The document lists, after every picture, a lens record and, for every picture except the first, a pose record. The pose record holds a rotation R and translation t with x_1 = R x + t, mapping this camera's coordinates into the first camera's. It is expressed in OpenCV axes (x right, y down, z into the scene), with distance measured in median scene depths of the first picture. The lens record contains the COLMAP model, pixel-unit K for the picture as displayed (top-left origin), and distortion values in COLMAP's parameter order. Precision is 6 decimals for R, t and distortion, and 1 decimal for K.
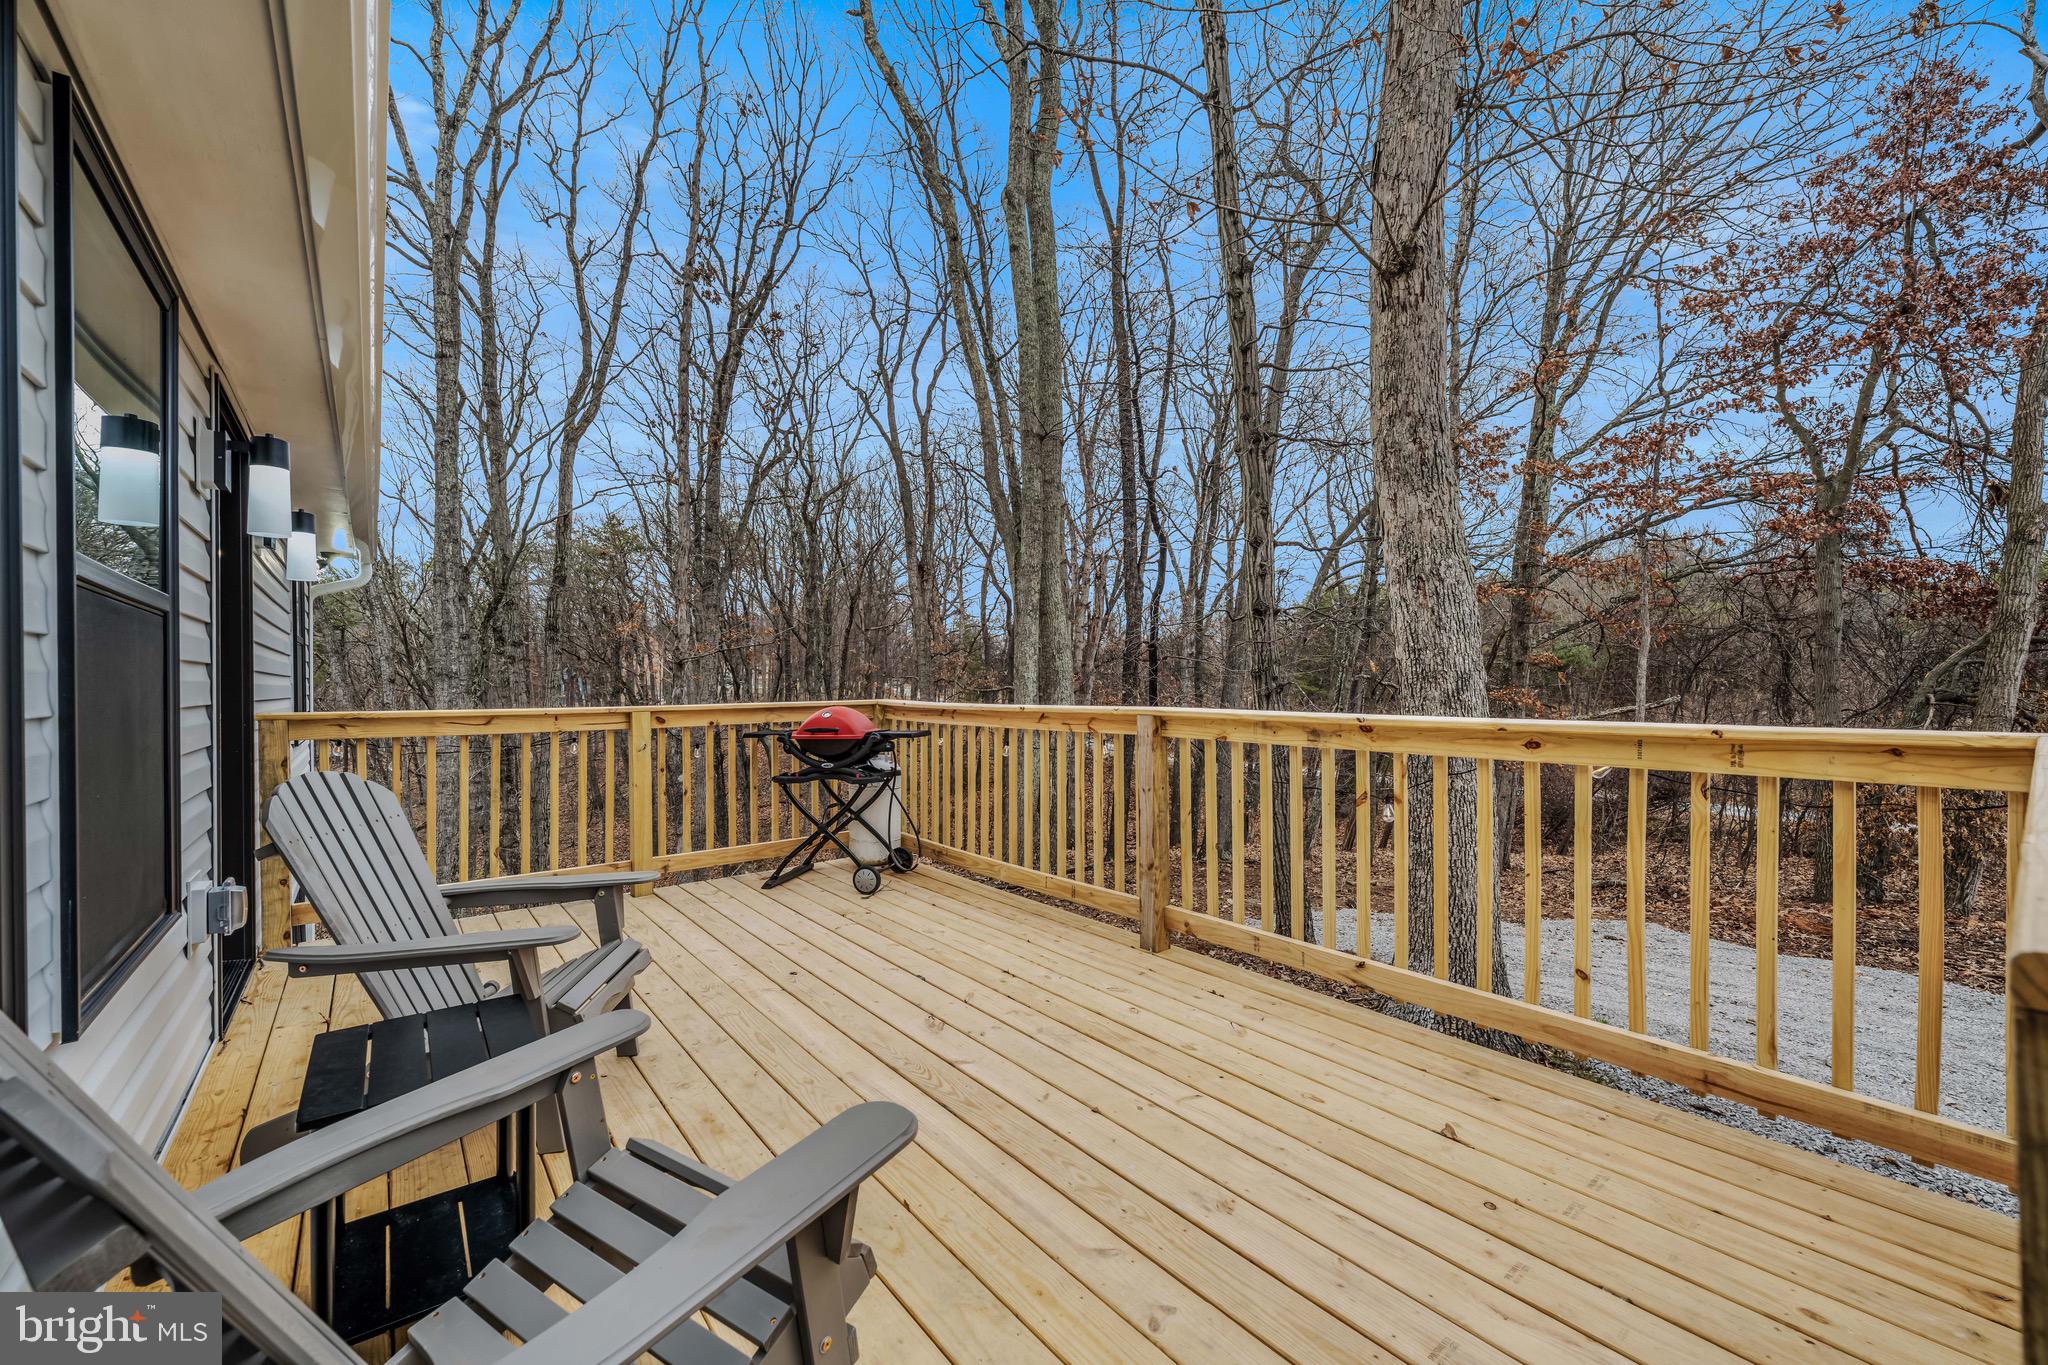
lens RADIAL K [[814.6, 0, 1023.1], [0, 814.6, 688.8], [0, 0, 1]] dist [-0.001735, 0.000103]
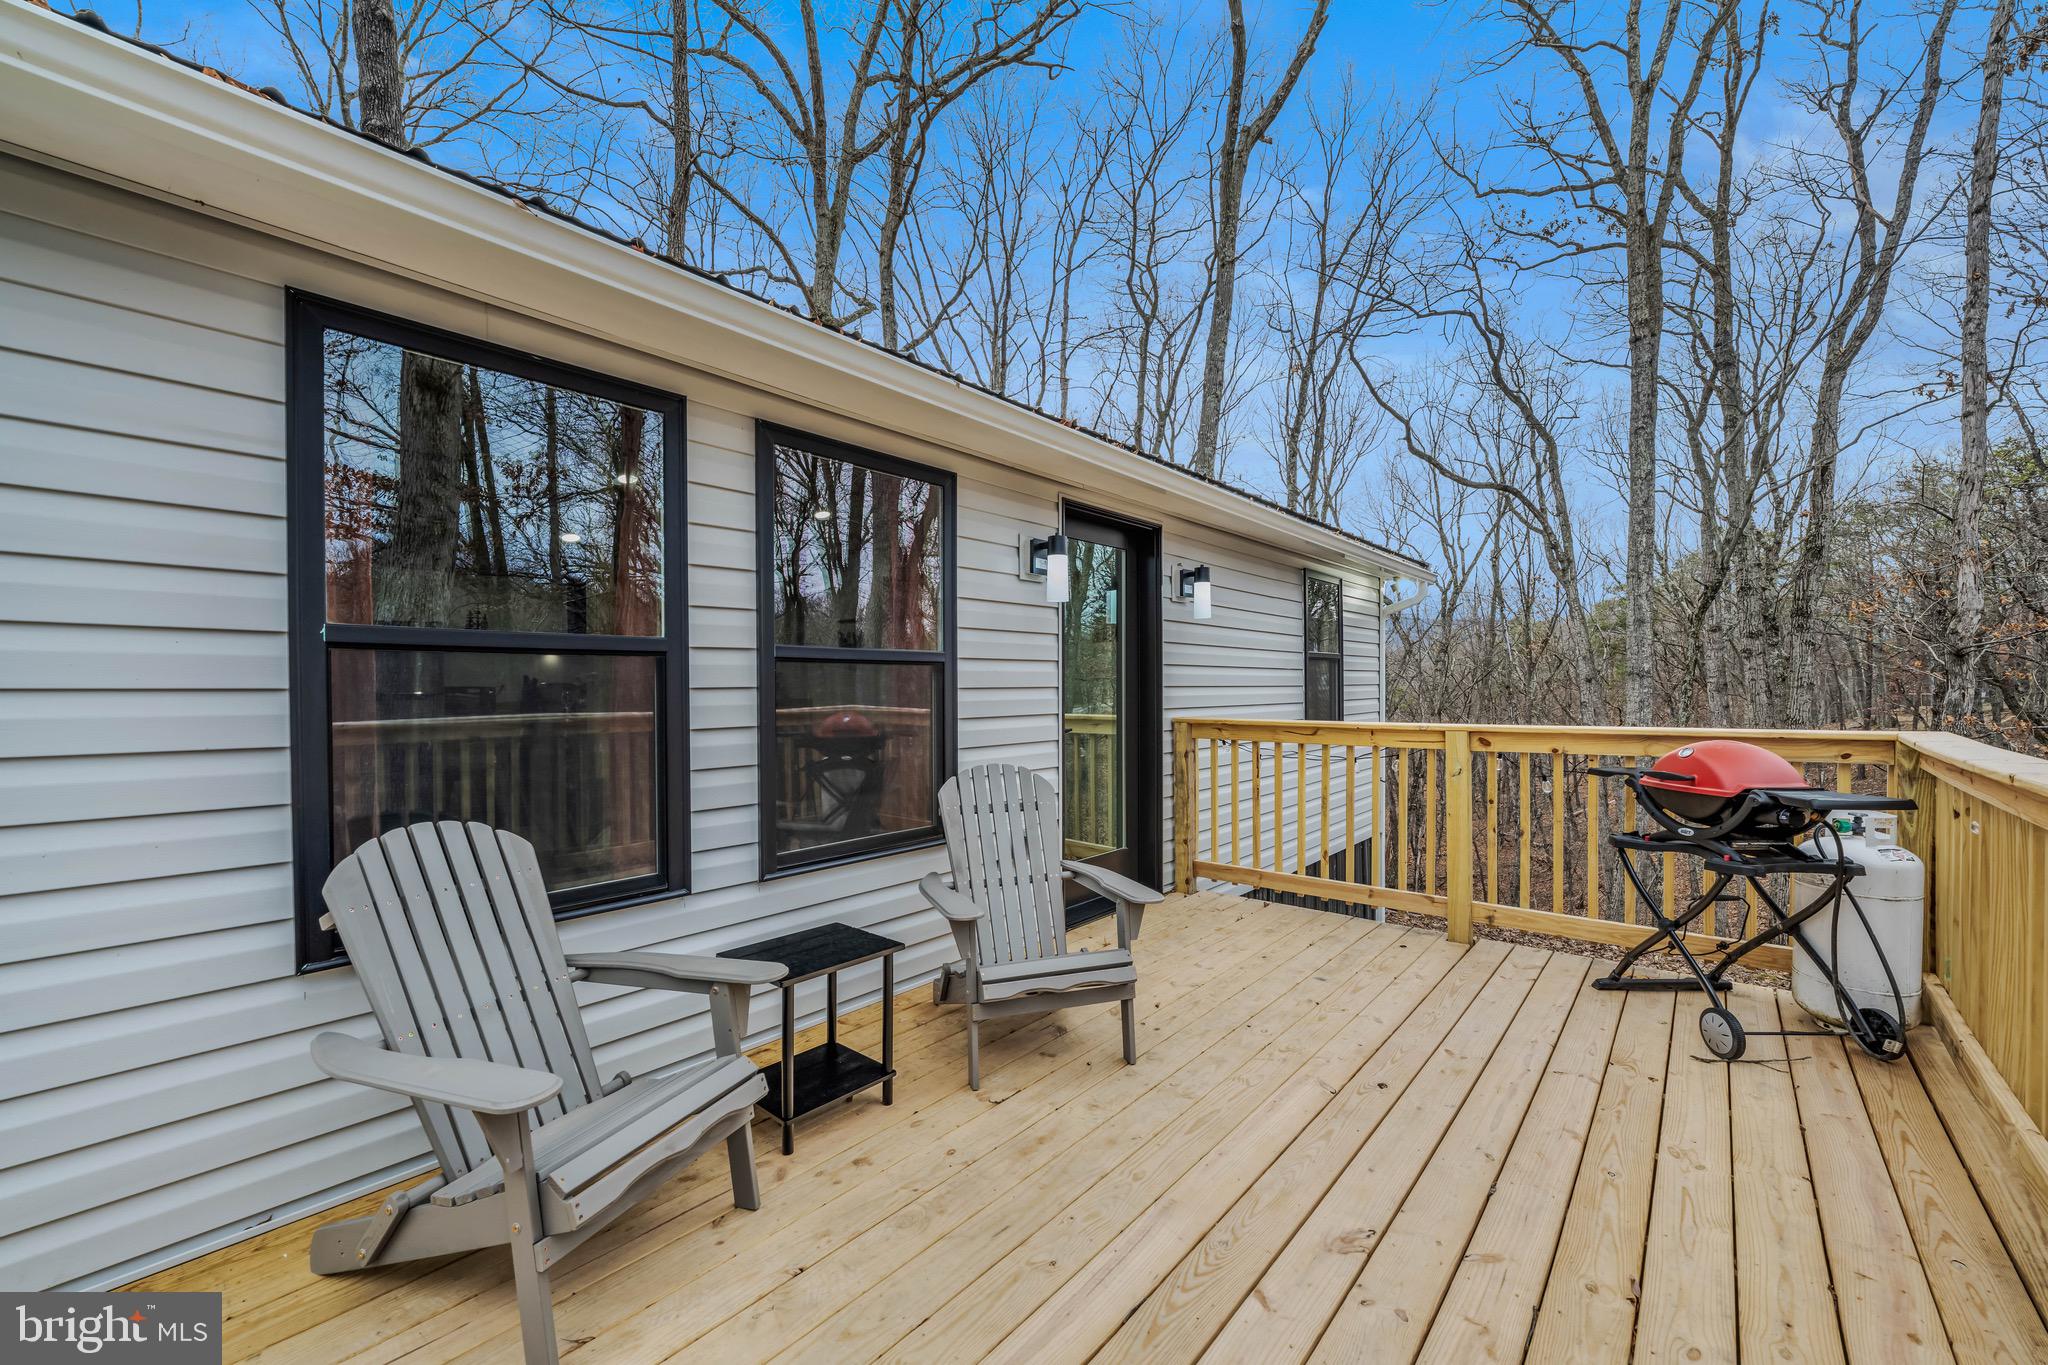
lens RADIAL K [[814.6, 0, 1022.4], [0, 814.6, 685.1], [0, 0, 1]] dist [-0.001735, 0.000103]
pose [[0.189401, 0.004352, -0.981890, 0.305049], [-0.001110, 0.999990, 0.004218, -0.024881], [0.981899, 0.000291, 0.189404, 0.387114]]
